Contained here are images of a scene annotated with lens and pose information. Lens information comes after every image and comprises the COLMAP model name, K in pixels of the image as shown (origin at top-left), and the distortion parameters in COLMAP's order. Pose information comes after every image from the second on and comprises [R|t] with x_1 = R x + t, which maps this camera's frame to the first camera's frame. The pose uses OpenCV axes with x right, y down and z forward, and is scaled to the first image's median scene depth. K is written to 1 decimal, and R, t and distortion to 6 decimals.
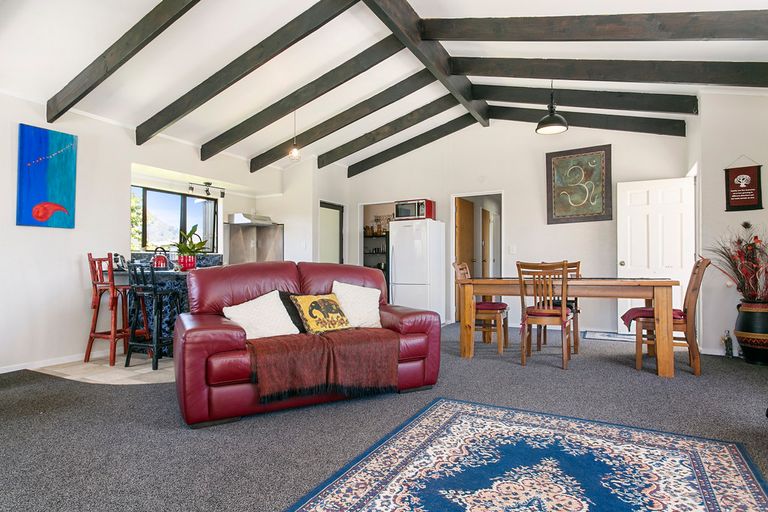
lens RADIAL K [[426.6, 0, 384.0], [0, 426.6, 256.0], [0, 0, 1]] dist [0.005179, 0.000744]
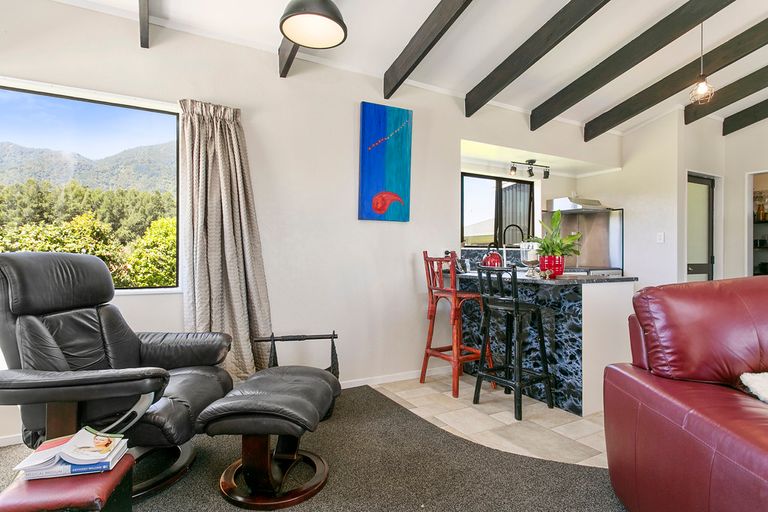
lens RADIAL K [[412.8, 0, 384.0], [0, 412.8, 256.0], [0, 0, 1]] dist [-0.000258, 0.000075]
pose [[0.845772, 0.009715, -0.533456, -0.328357], [0.001037, 0.999802, 0.019851, -0.012856], [0.533544, -0.017343, 0.845595, 0.283468]]
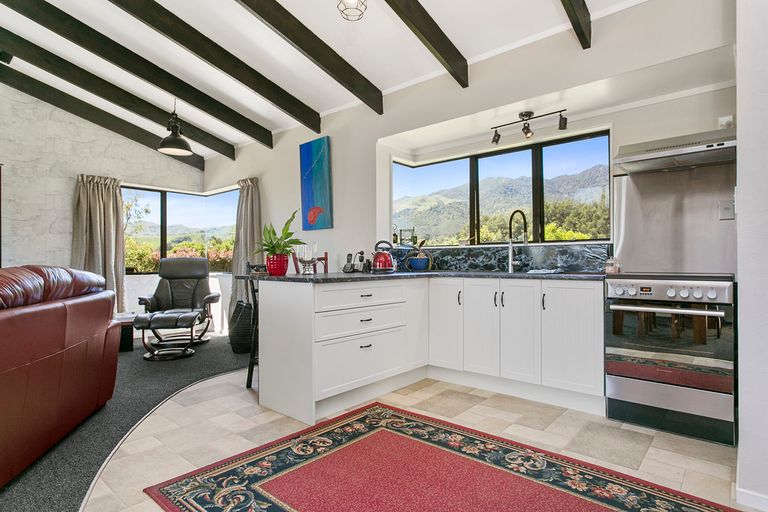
lens RADIAL K [[412.8, 0, 384.0], [0, 412.8, 256.0], [0, 0, 1]] dist [-0.000258, 0.000075]
pose [[-0.202659, -0.002462, -0.979246, 0.199680], [0.024063, 0.999682, -0.007493, 0.011543], [0.978954, -0.025083, -0.202535, 1.300429]]
